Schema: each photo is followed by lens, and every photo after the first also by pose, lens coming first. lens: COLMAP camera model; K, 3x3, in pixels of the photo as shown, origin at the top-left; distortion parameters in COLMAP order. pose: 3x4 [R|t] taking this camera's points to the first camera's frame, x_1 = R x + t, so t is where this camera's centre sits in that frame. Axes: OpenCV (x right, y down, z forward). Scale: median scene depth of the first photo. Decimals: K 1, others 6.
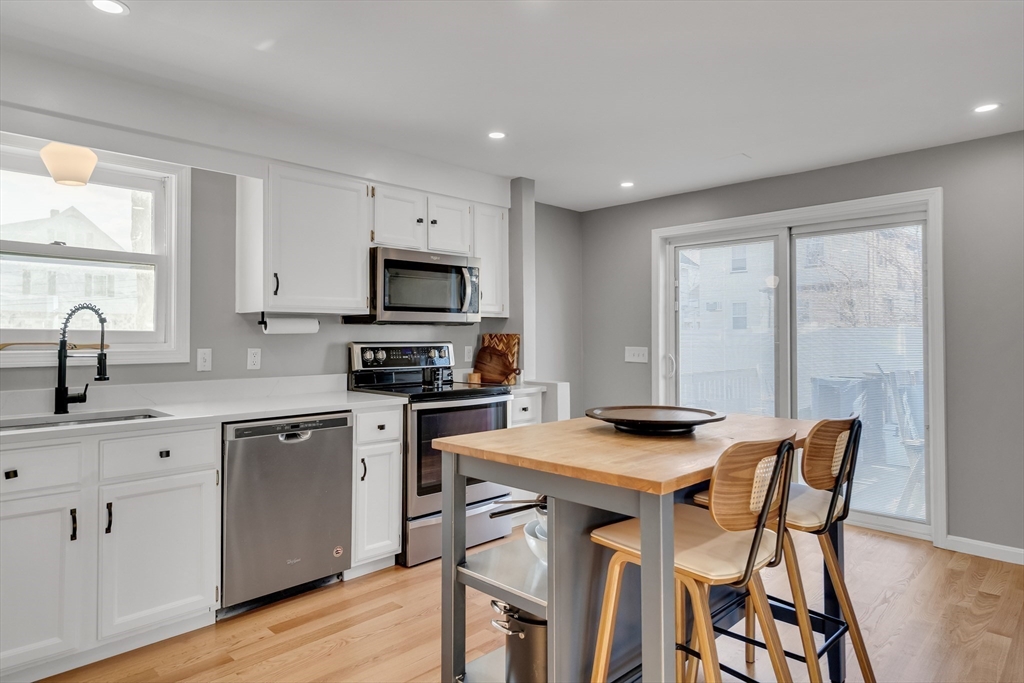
lens RADIAL K [[617.4, 0, 512.7], [0, 617.4, 325.4], [0, 0, 1]] dist [0.004167, 0.002150]
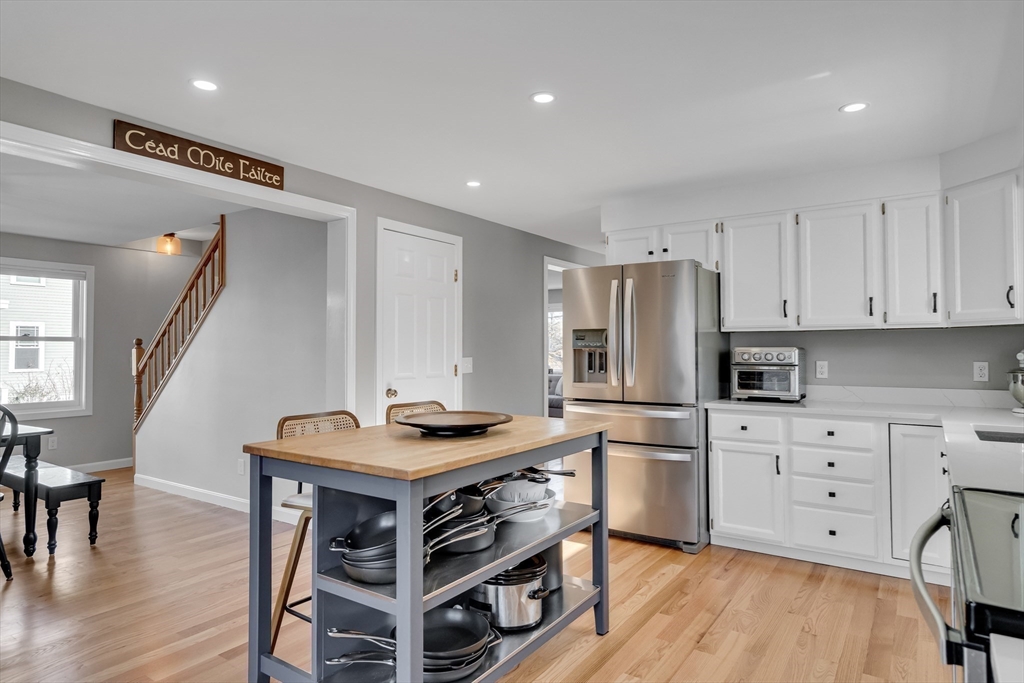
lens RADIAL K [[603.0, 0, 519.5], [0, 603.0, 332.1], [0, 0, 1]] dist [0.007060, 0.002030]
pose [[-0.982647, -0.002902, -0.185462, 0.187433], [0.006239, 0.998795, -0.048686, 0.022740], [0.185380, -0.048998, -0.981445, 1.257323]]
